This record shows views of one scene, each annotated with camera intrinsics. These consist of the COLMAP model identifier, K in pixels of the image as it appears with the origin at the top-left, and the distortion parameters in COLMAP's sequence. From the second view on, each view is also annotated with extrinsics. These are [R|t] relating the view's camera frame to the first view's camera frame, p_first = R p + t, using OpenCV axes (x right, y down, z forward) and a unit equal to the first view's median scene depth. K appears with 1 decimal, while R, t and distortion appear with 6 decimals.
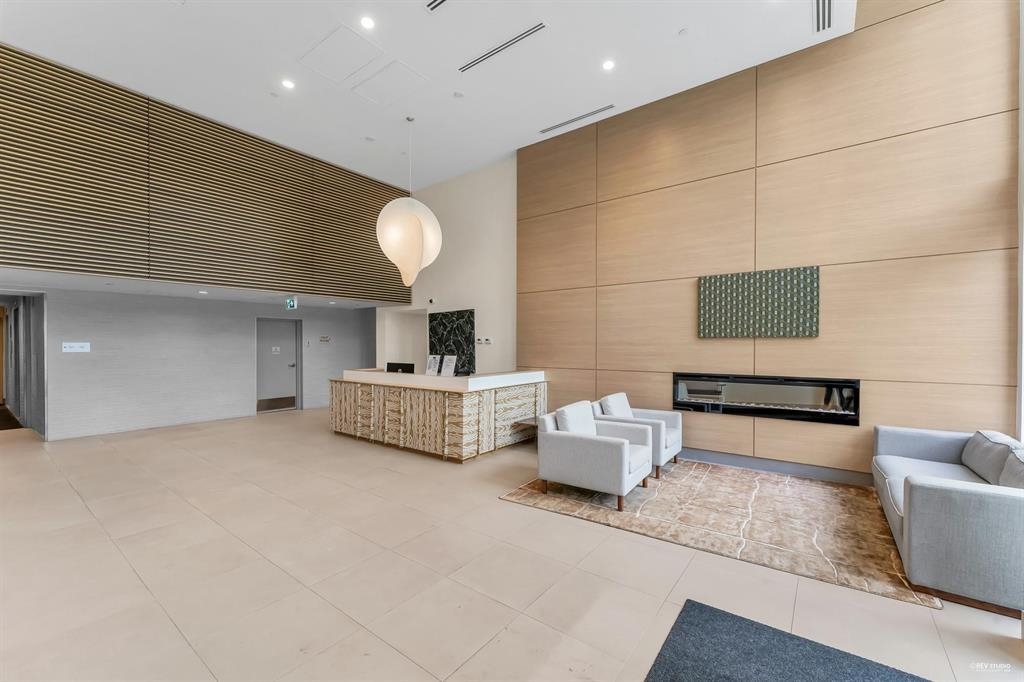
lens RADIAL K [[418.4, 0, 508.0], [0, 418.4, 340.6], [0, 0, 1]] dist [0.000481, -0.000006]
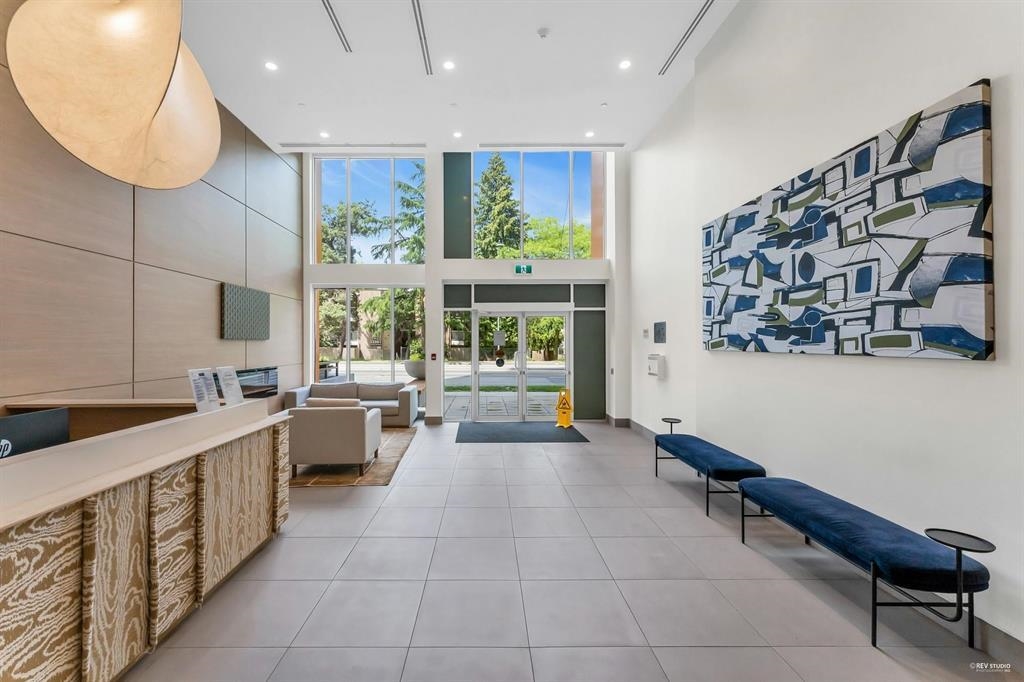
lens RADIAL K [[418.4, 0, 510.3], [0, 418.4, 342.8], [0, 0, 1]] dist [0.000481, -0.000006]
pose [[-0.657064, 0.001048, 0.753834, -0.787155], [-0.002217, 0.999992, -0.003323, 0.004589], [-0.753832, -0.003855, -0.657056, 1.086397]]
